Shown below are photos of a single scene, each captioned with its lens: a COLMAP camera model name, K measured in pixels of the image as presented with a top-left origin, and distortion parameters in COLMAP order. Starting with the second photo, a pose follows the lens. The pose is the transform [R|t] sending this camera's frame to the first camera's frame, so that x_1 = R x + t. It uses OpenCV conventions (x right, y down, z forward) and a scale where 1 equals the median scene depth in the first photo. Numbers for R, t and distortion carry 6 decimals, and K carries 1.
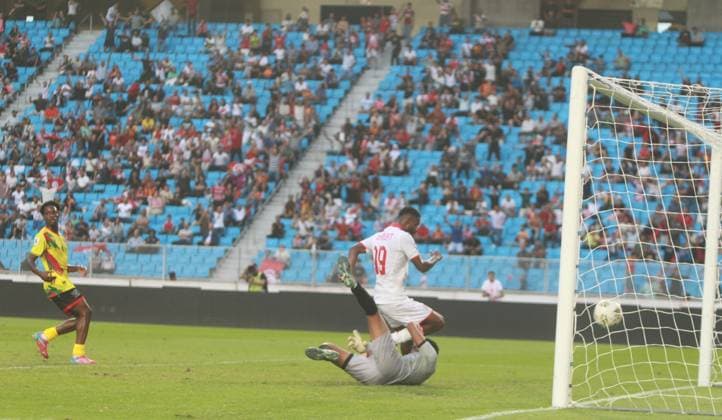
lens RADIAL K [[320.0, 0, 361.0], [0, 320.0, 210.4], [0, 0, 1]] dist [-0.001313, -0.000248]
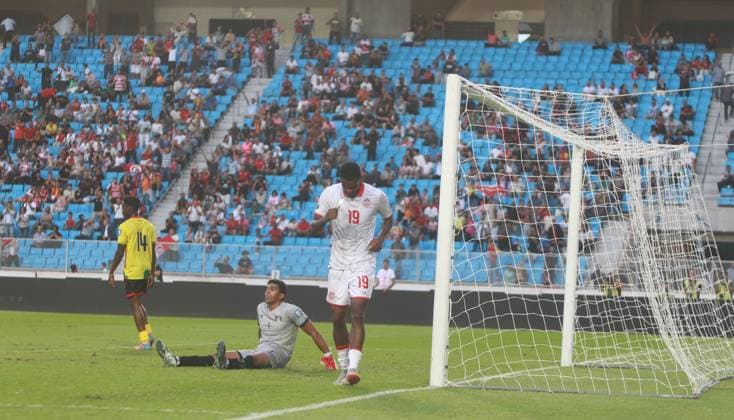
lens RADIAL K [[296.9, 0, 367.4], [0, 296.9, 210.0], [0, 0, 1]] dist [0.000287, -0.001087]
pose [[0.999977, -0.005378, 0.004081, 0.404044], [0.005382, 0.999985, -0.000997, 0.013565], [-0.004076, 0.001019, 0.999991, -0.013131]]
